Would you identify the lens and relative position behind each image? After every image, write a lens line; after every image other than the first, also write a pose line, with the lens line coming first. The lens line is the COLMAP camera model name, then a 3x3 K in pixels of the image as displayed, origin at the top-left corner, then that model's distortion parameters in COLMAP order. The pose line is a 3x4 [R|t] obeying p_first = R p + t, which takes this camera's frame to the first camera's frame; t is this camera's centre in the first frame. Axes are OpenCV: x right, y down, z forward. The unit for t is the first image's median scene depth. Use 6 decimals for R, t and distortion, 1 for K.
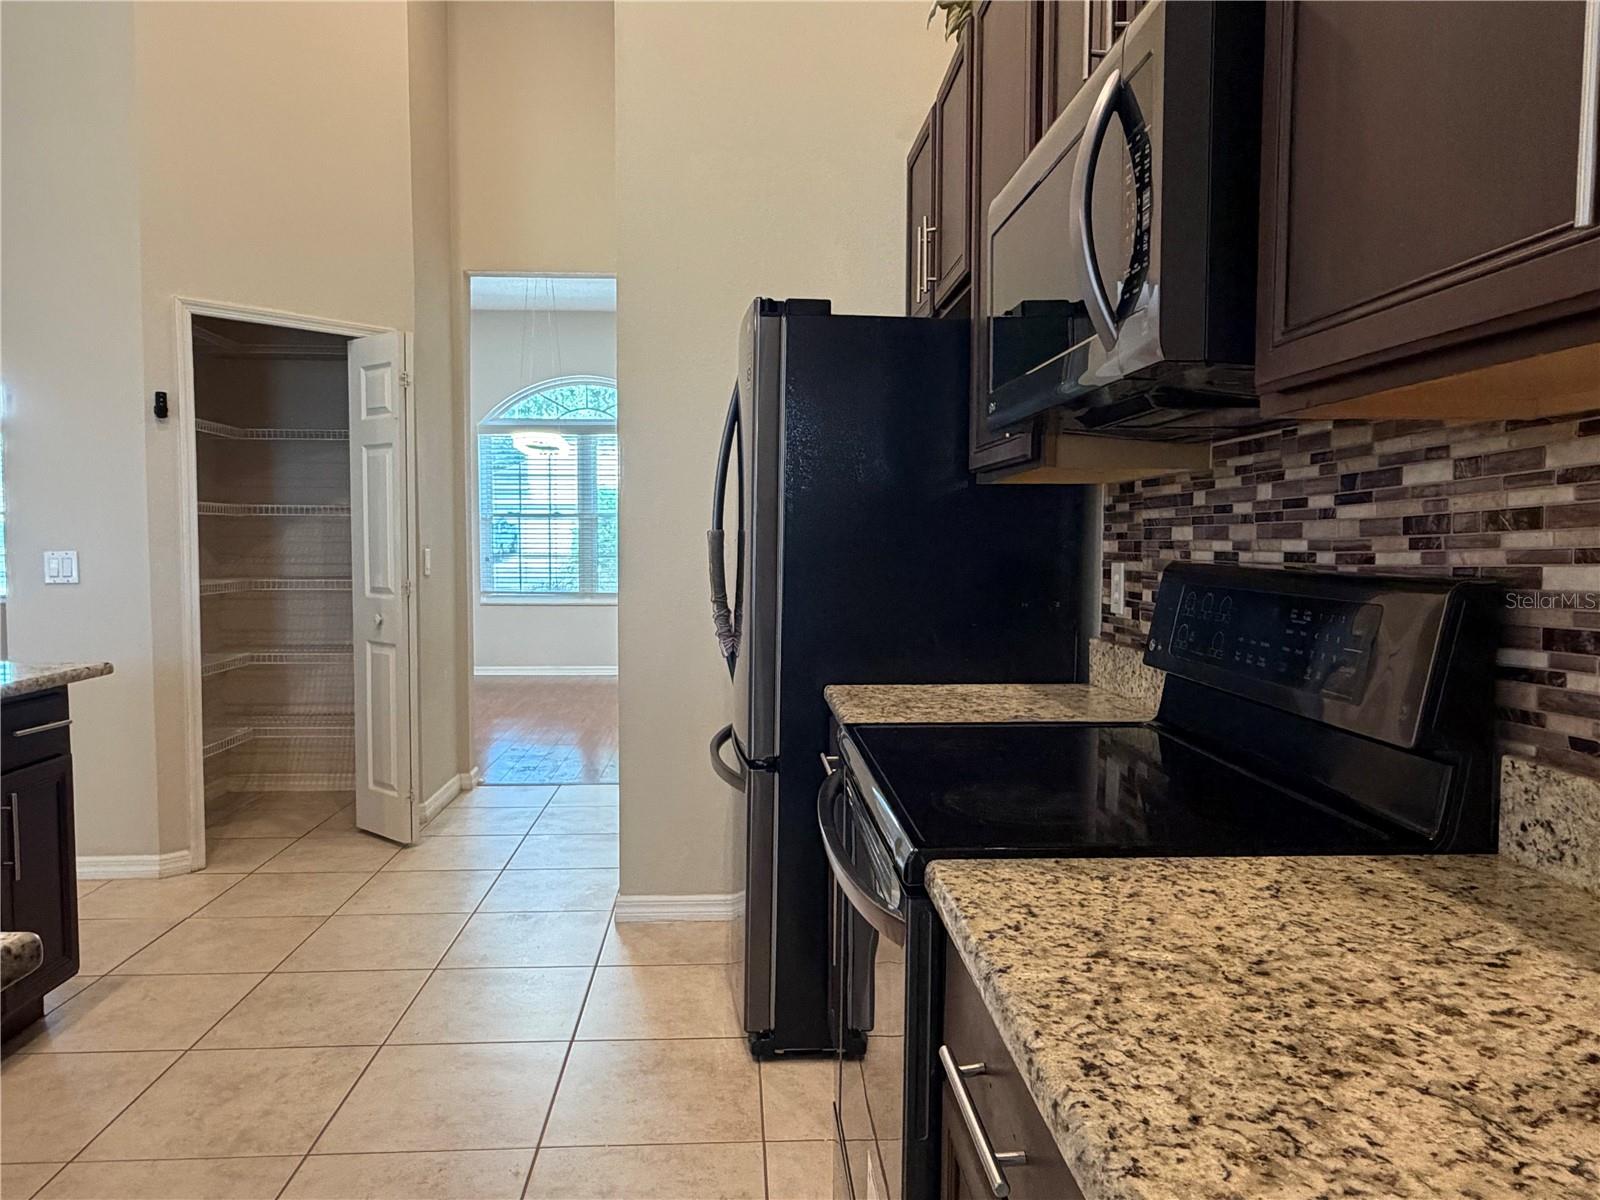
lens RADIAL K [[1060.4, 0, 801.0], [0, 1060.4, 601.3], [0, 0, 1]] dist [0.004763, 0.006974]
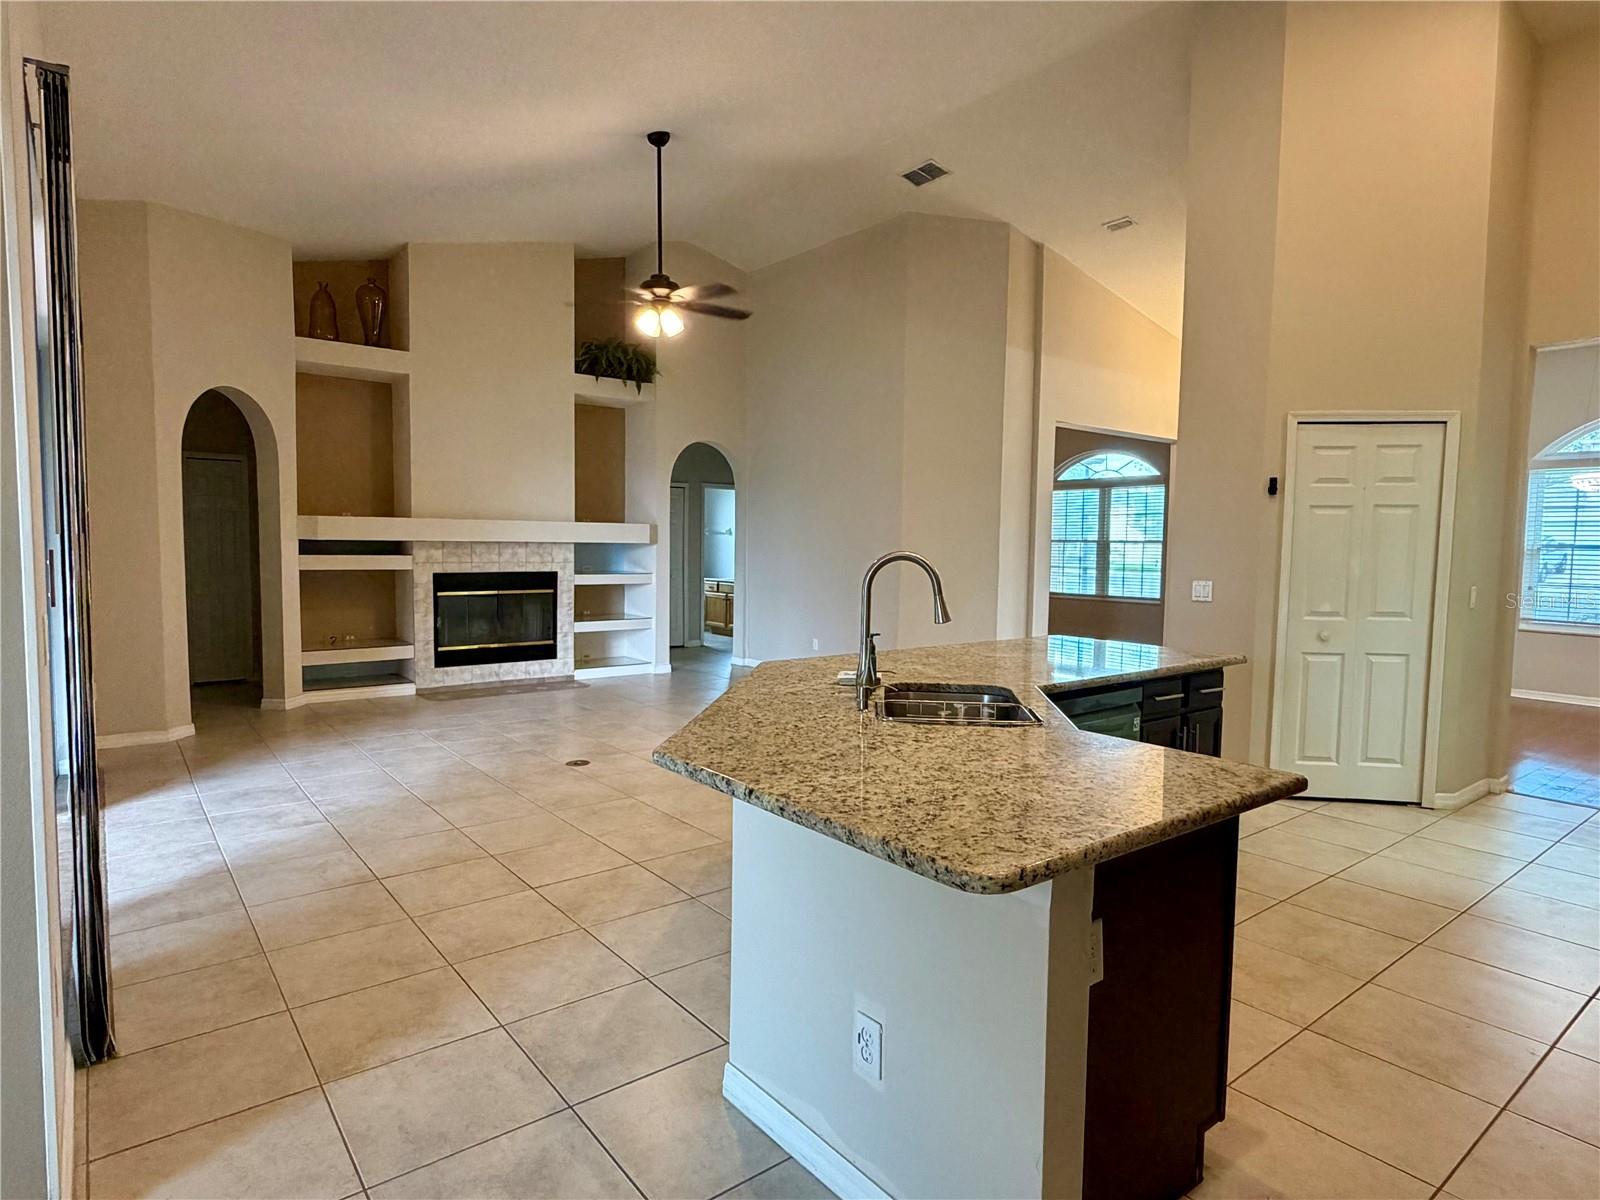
lens RADIAL K [[893.8, 0, 789.4], [0, 893.8, 601.5], [0, 0, 1]] dist [0.005198, -0.001391]
pose [[0.561076, 0.058712, -0.825680, 0.184721], [-0.061607, 0.997677, 0.029078, -0.047431], [0.825469, 0.034553, 0.563389, -0.734142]]
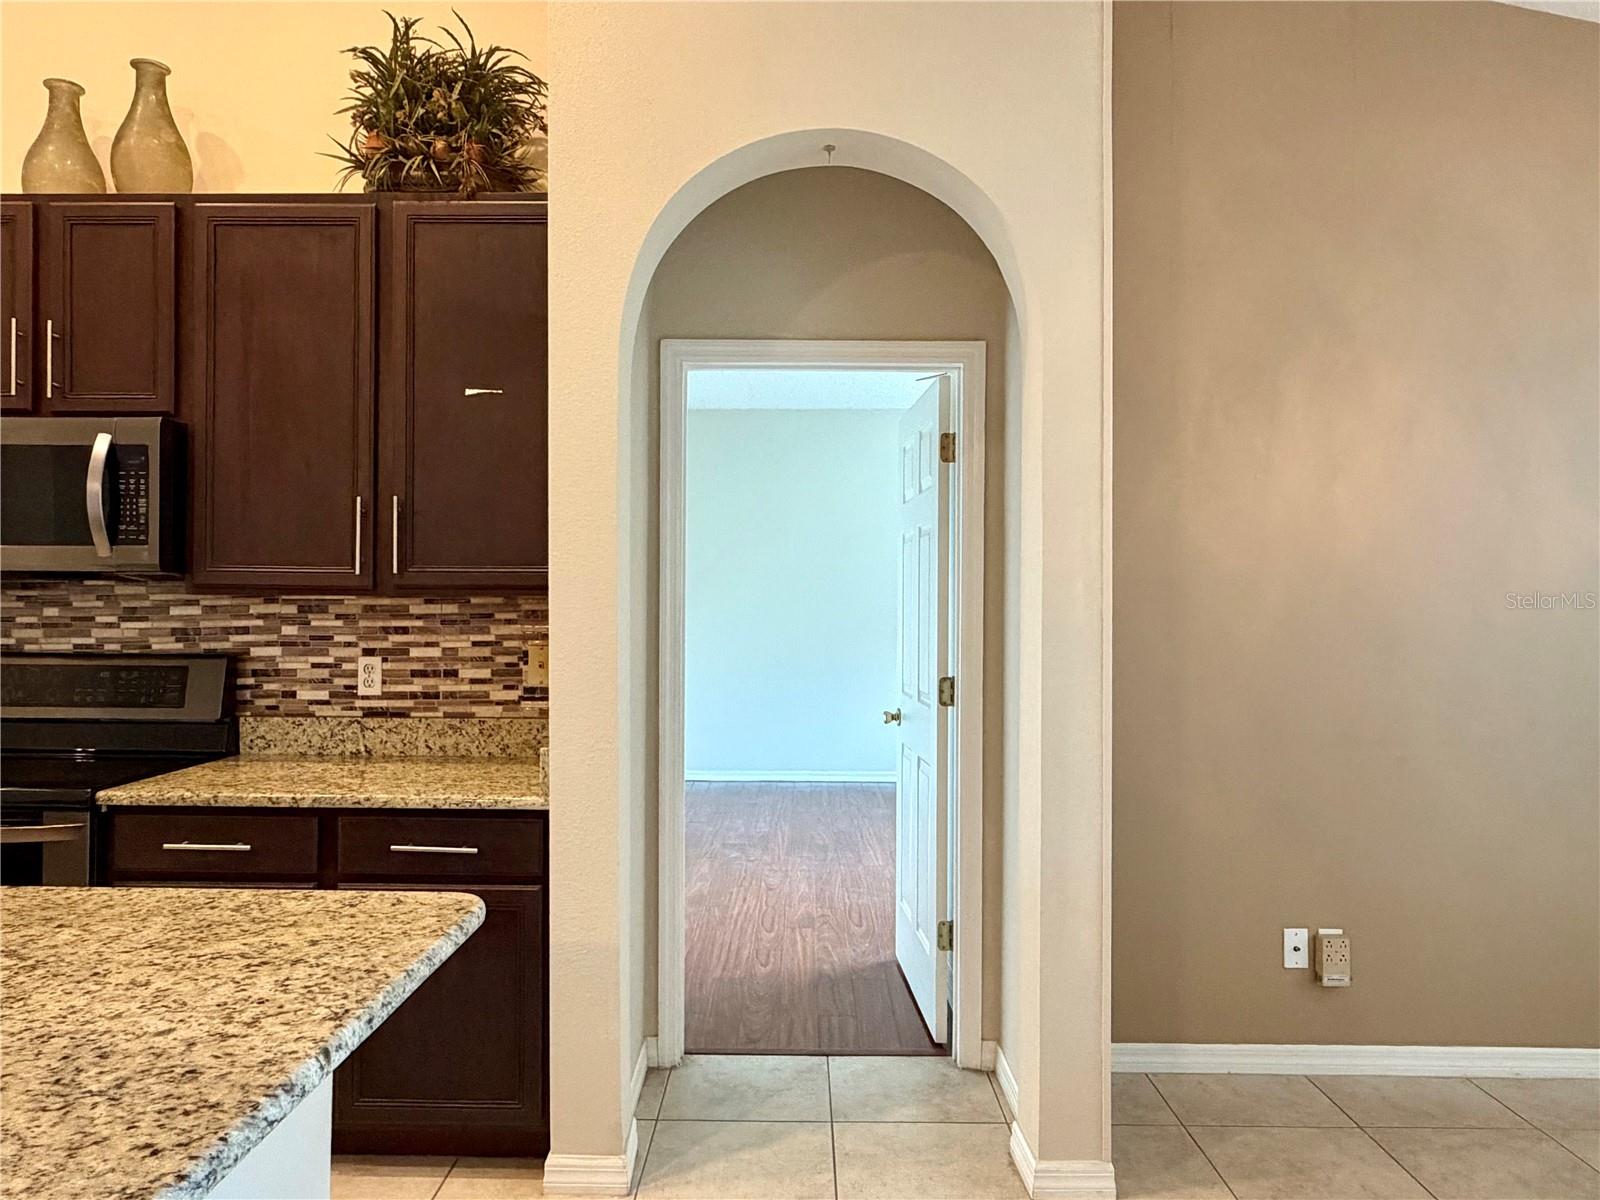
lens RADIAL K [[1060.4, 0, 786.2], [0, 1060.4, 602.3], [0, 0, 1]] dist [0.004763, 0.006974]
pose [[0.081238, -0.003448, 0.996689, -1.530096], [0.055628, 0.998451, -0.001080, -0.054242], [-0.995141, 0.055531, 0.081304, -0.497301]]
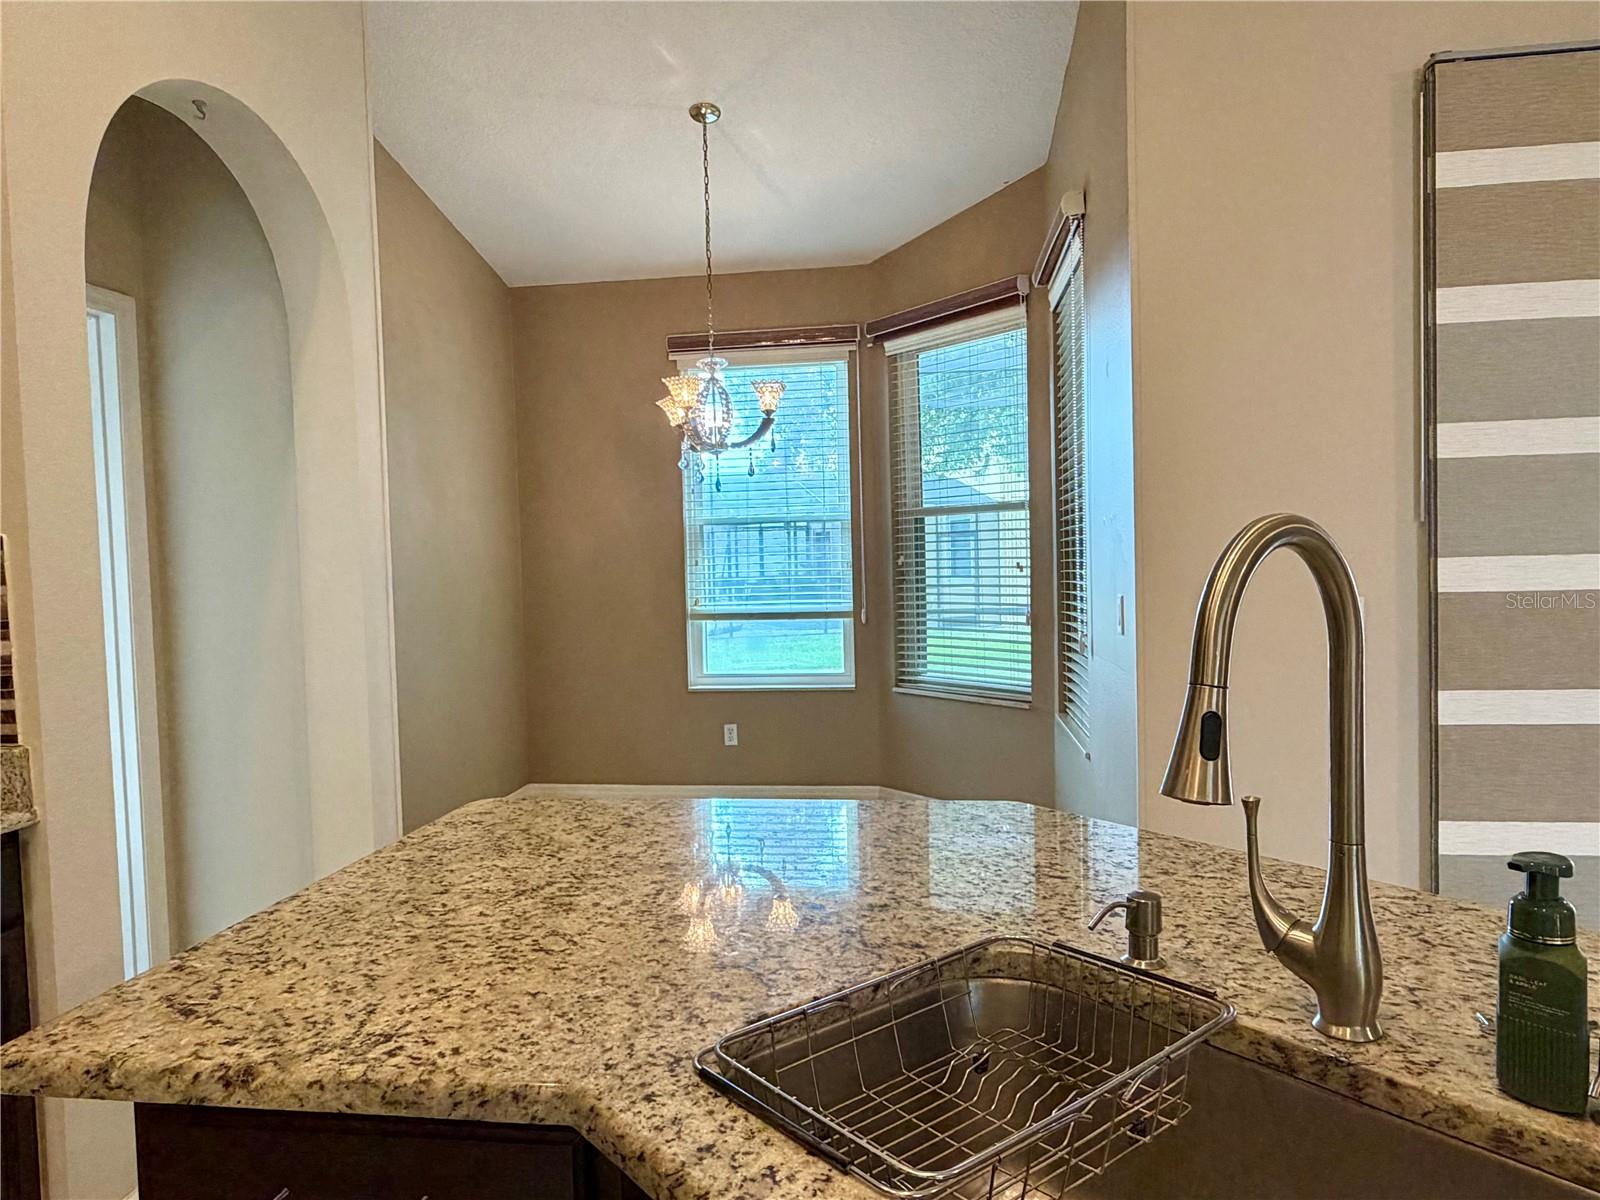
lens RADIAL K [[1060.4, 0, 790.5], [0, 1060.4, 603.3], [0, 0, 1]] dist [0.004763, 0.006974]
pose [[-0.980020, 0.011919, 0.198540, -1.071405], [0.033980, 0.993561, 0.108083, -0.135048], [-0.195974, 0.112670, -0.974115, 1.129671]]
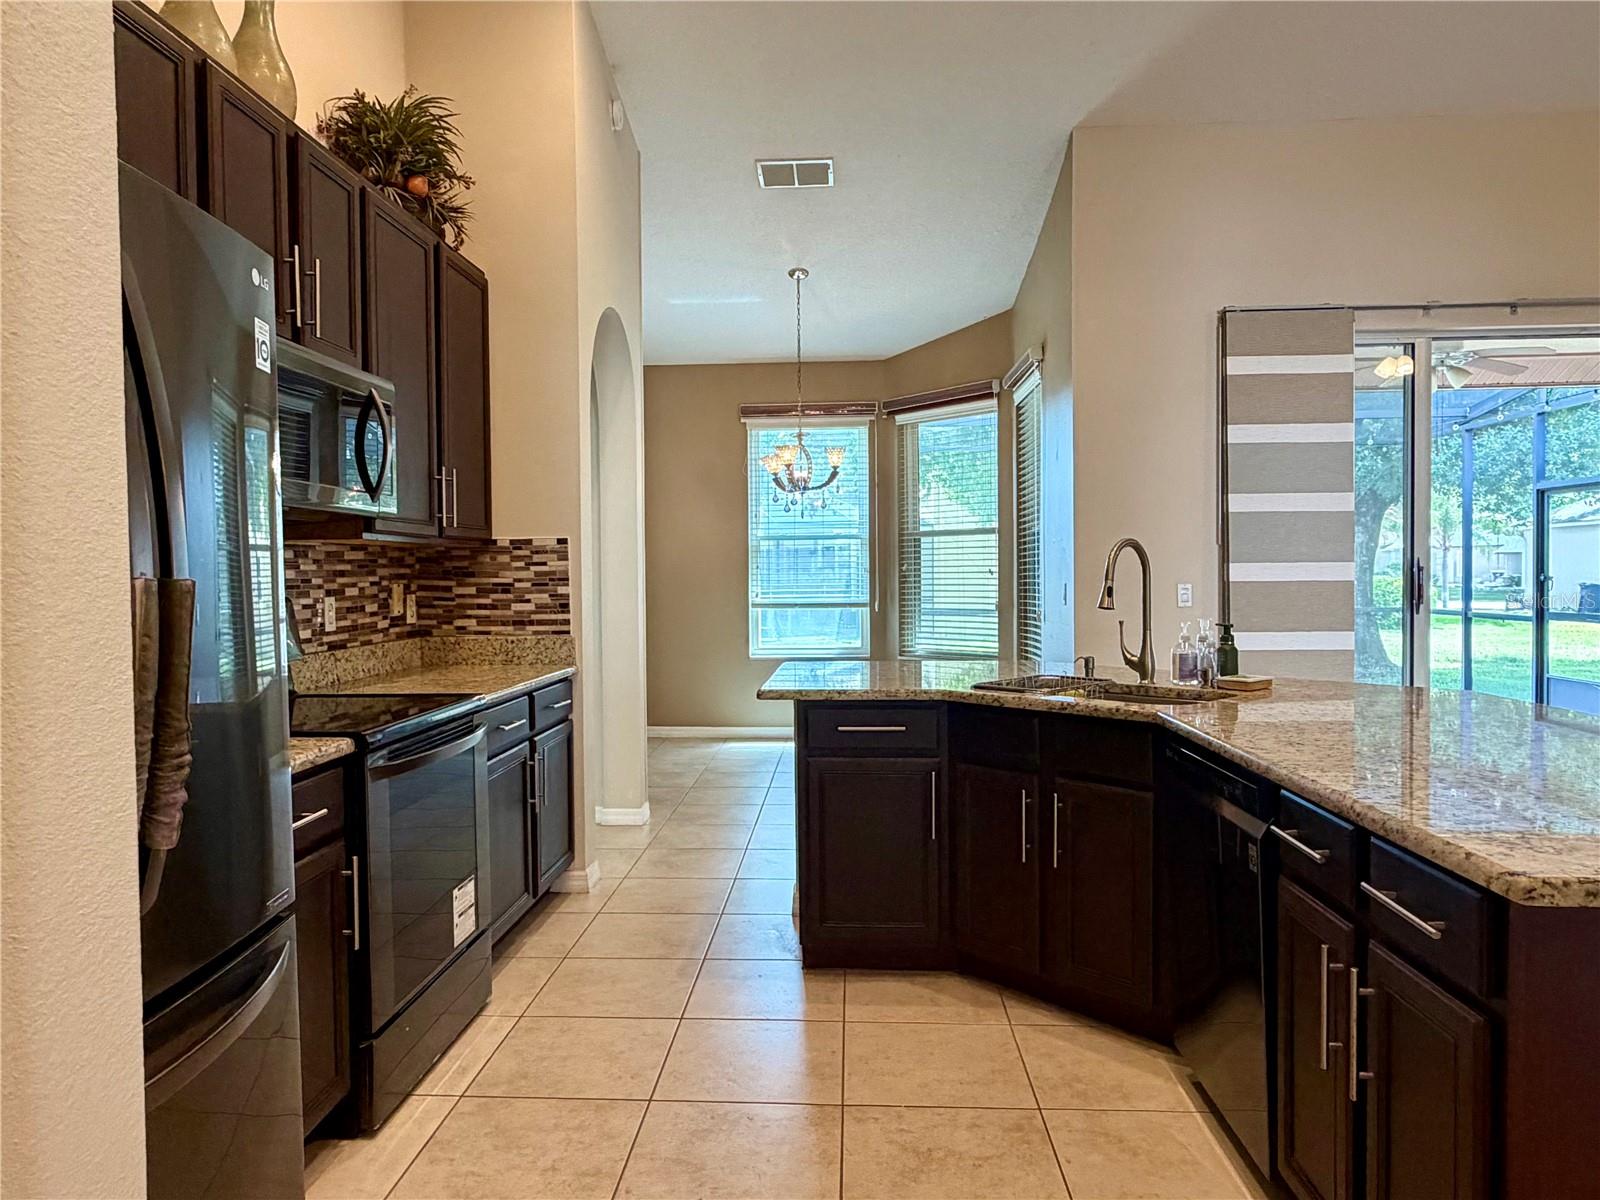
lens RADIAL K [[1060.4, 0, 785.1], [0, 1060.4, 598.8], [0, 0, 1]] dist [0.004763, 0.006974]
pose [[-0.991780, 0.001928, 0.127937, -0.781486], [0.013294, 0.996028, 0.088048, -0.192183], [-0.127259, 0.089025, -0.987866, 2.861858]]
